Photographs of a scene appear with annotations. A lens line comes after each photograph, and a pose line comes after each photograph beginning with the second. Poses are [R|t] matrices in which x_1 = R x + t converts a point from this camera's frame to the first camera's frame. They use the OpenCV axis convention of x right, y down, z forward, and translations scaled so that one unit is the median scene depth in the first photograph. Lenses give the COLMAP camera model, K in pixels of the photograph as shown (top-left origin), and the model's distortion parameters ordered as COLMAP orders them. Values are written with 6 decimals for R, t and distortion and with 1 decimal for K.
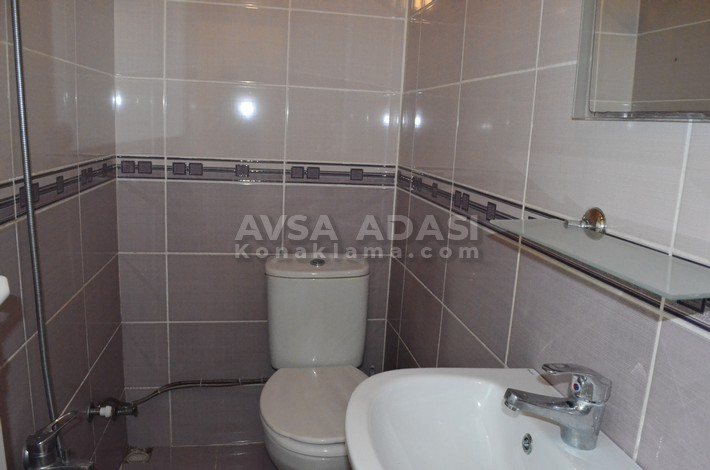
lens RADIAL K [[556.8, 0, 355.0], [0, 556.8, 235.0], [0, 0, 1]] dist [-0.084722, -0.002261]
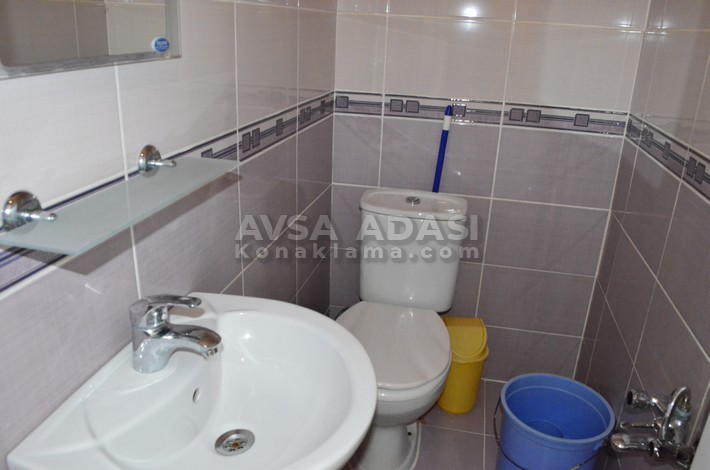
lens RADIAL K [[556.8, 0, 355.0], [0, 556.8, 235.0], [0, 0, 1]] dist [-0.084722, -0.002261]
pose [[0.927170, 0.111729, -0.357594, 0.174456], [-0.073259, 0.990137, 0.119420, 0.000022], [0.367410, -0.084525, 0.926210, 0.055057]]
